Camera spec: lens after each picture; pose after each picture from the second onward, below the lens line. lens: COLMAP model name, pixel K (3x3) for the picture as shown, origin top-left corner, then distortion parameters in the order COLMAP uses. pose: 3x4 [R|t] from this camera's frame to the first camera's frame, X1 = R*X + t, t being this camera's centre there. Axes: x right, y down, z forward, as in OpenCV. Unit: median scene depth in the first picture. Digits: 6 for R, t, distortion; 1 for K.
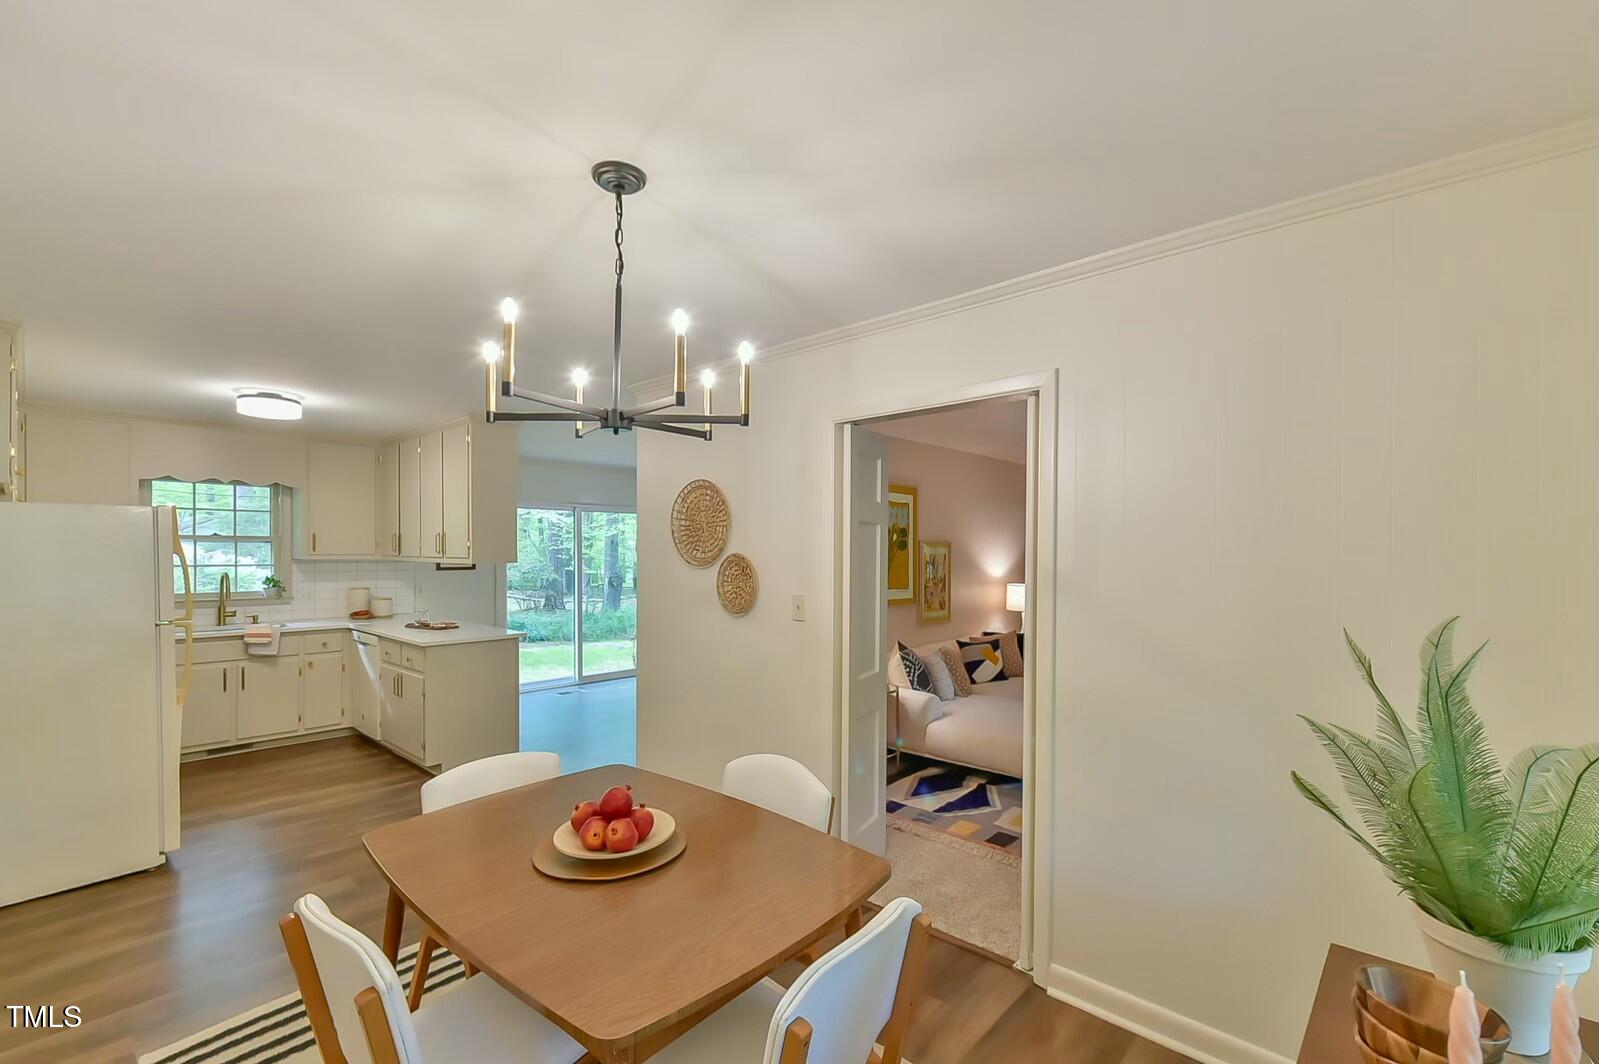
lens RADIAL K [[698.0, 0, 803.9], [0, 698.0, 552.9], [0, 0, 1]] dist [0.004243, 0.000046]
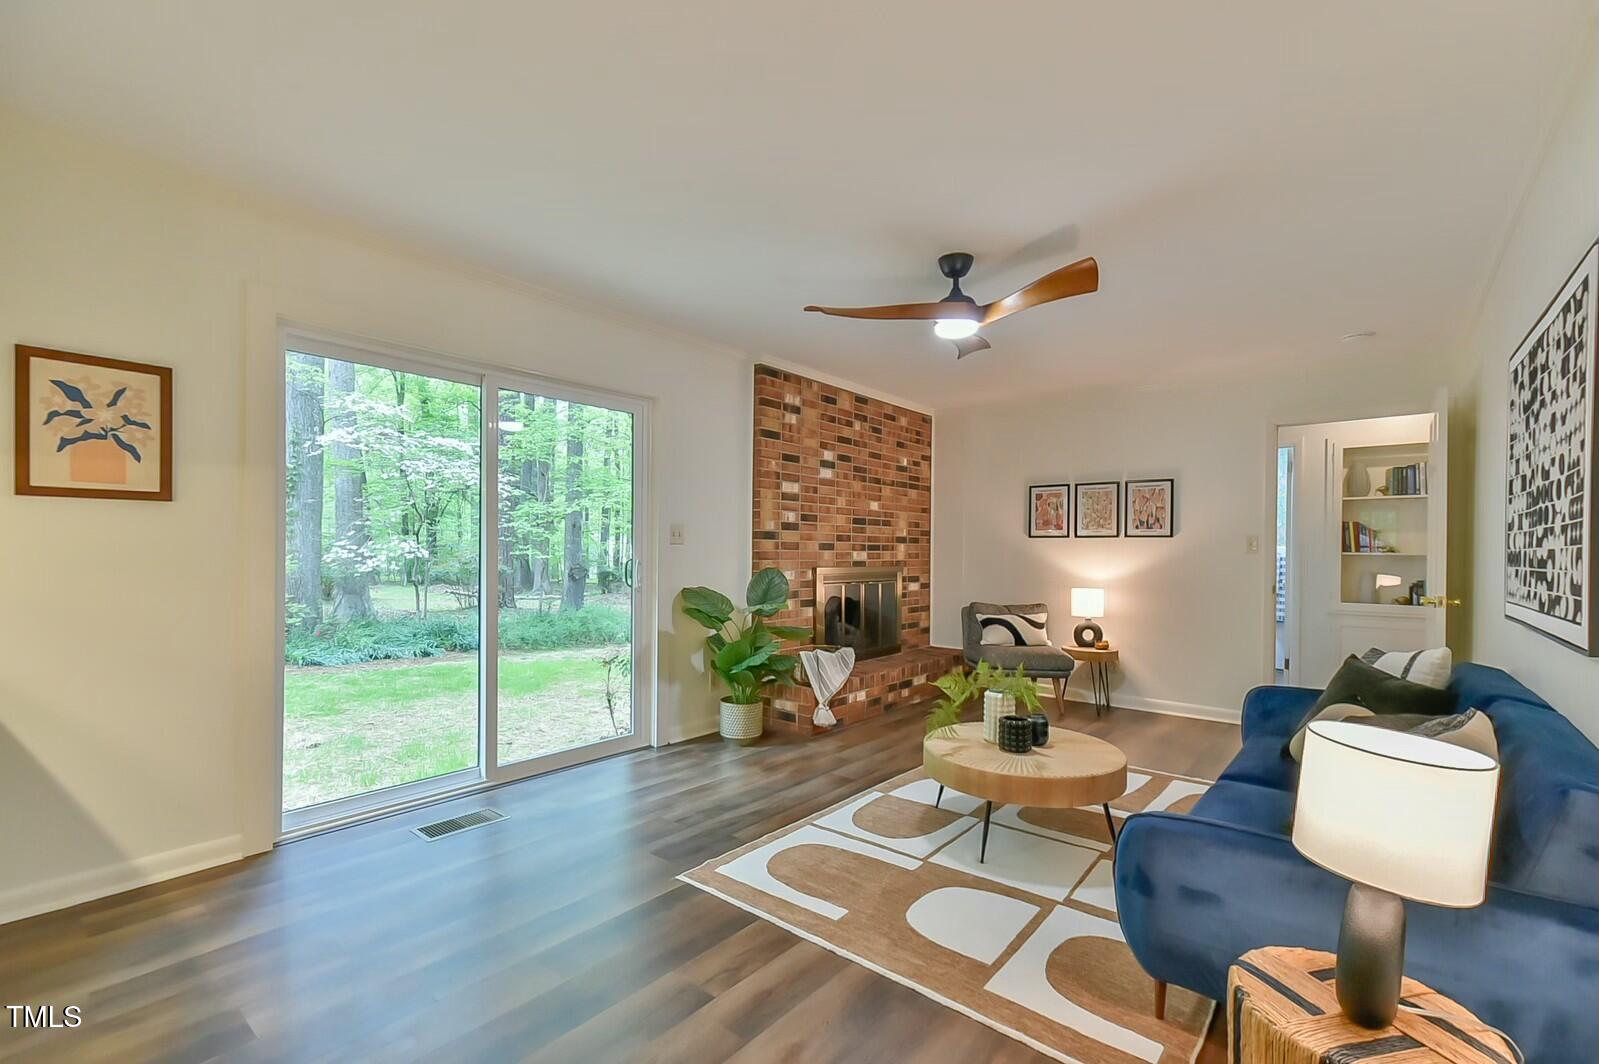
lens RADIAL K [[698.0, 0, 803.9], [0, 698.0, 552.9], [0, 0, 1]] dist [0.004243, 0.000046]
pose [[0.998745, 0.008100, 0.049417, -0.060568], [-0.008189, 0.999965, 0.001598, 0.016778], [-0.049403, -0.002001, 0.998777, 0.225735]]
